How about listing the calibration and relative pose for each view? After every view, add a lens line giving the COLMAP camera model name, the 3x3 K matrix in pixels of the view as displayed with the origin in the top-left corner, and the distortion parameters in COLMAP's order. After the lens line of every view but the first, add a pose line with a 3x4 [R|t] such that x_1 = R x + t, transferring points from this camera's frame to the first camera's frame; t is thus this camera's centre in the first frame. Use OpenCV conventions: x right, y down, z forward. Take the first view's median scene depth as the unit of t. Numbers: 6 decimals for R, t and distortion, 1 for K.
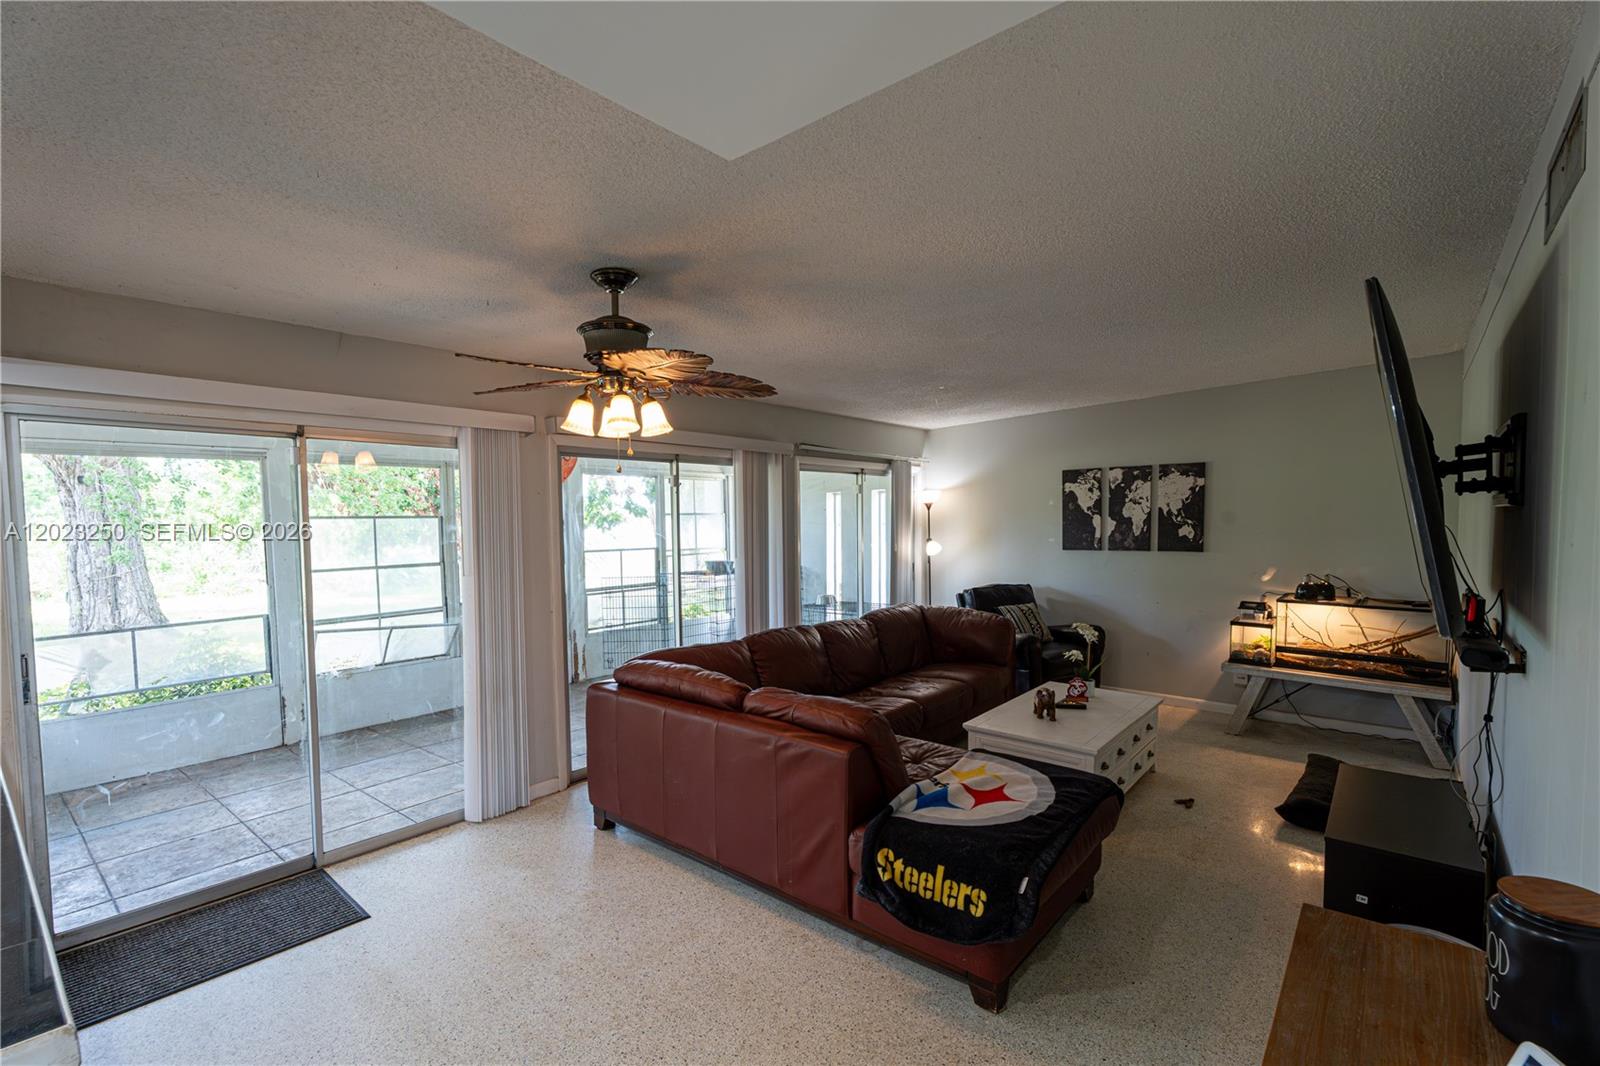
lens RADIAL K [[723.3, 0, 806.2], [0, 723.3, 534.0], [0, 0, 1]] dist [0.002754, 0.000874]
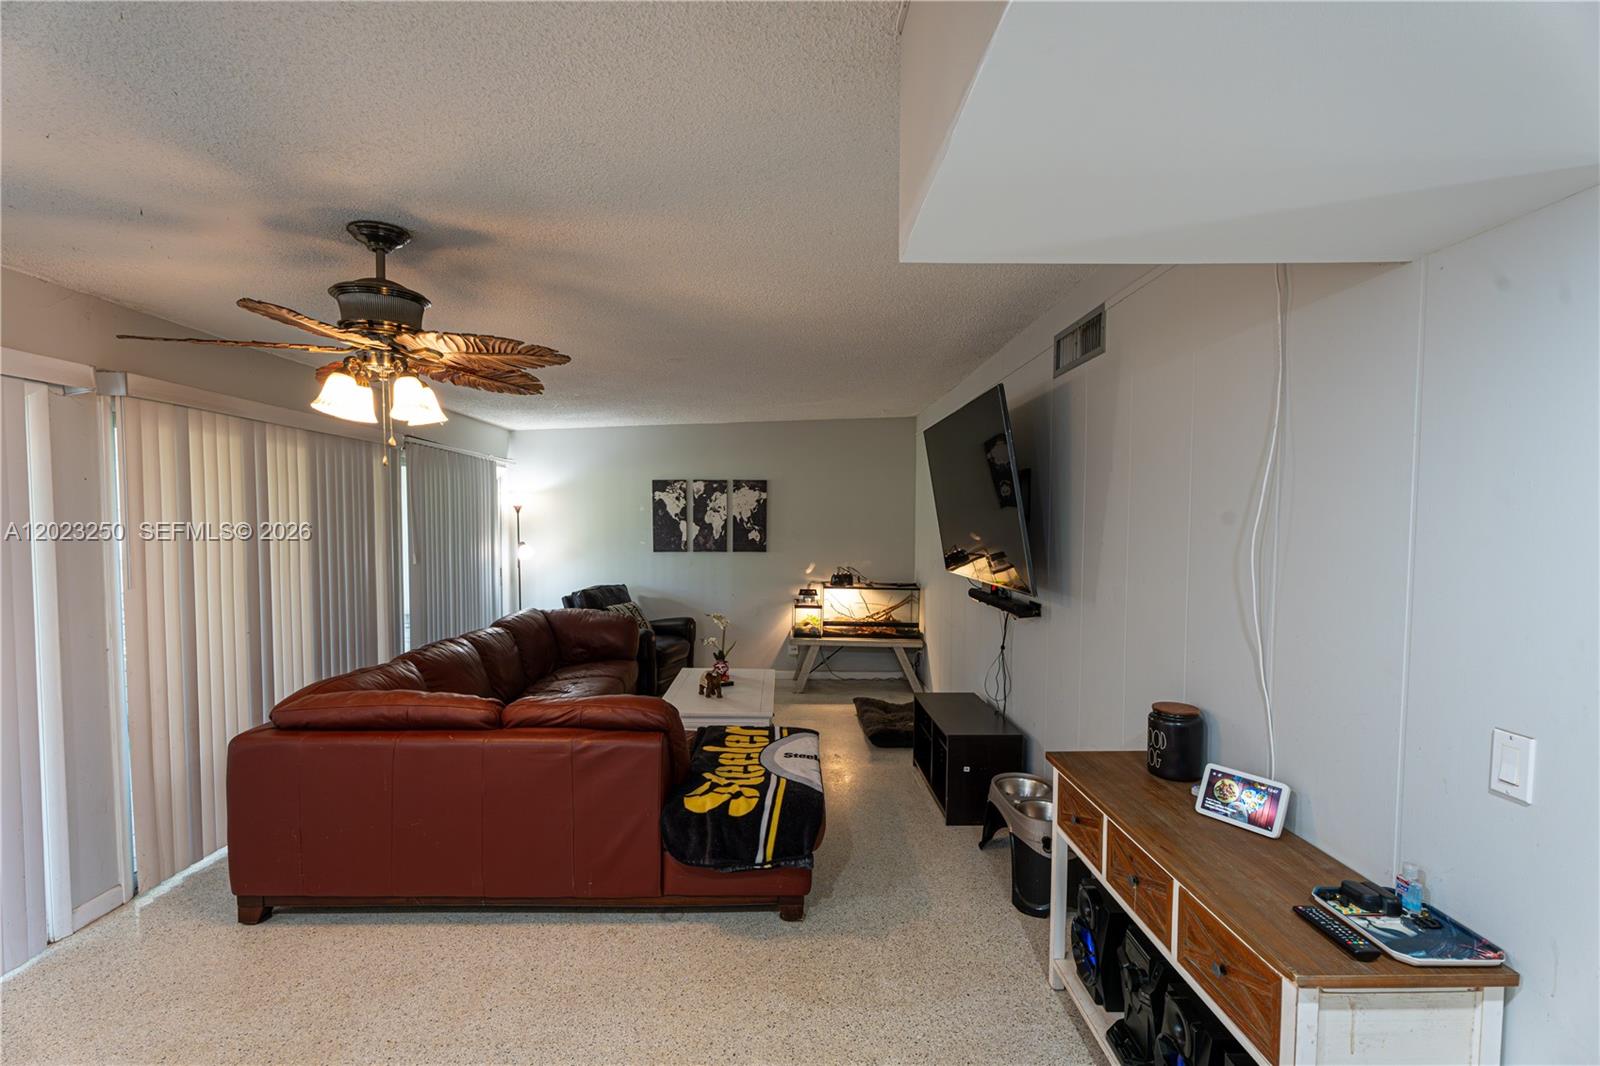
lens RADIAL K [[723.3, 0, 801.0], [0, 723.3, 527.0], [0, 0, 1]] dist [0.002754, 0.000874]
pose [[0.749696, 0.009281, 0.661717, -0.231001], [0.000364, 0.999896, -0.014435, 0.000032], [-0.661782, 0.011063, 0.749614, 0.023246]]
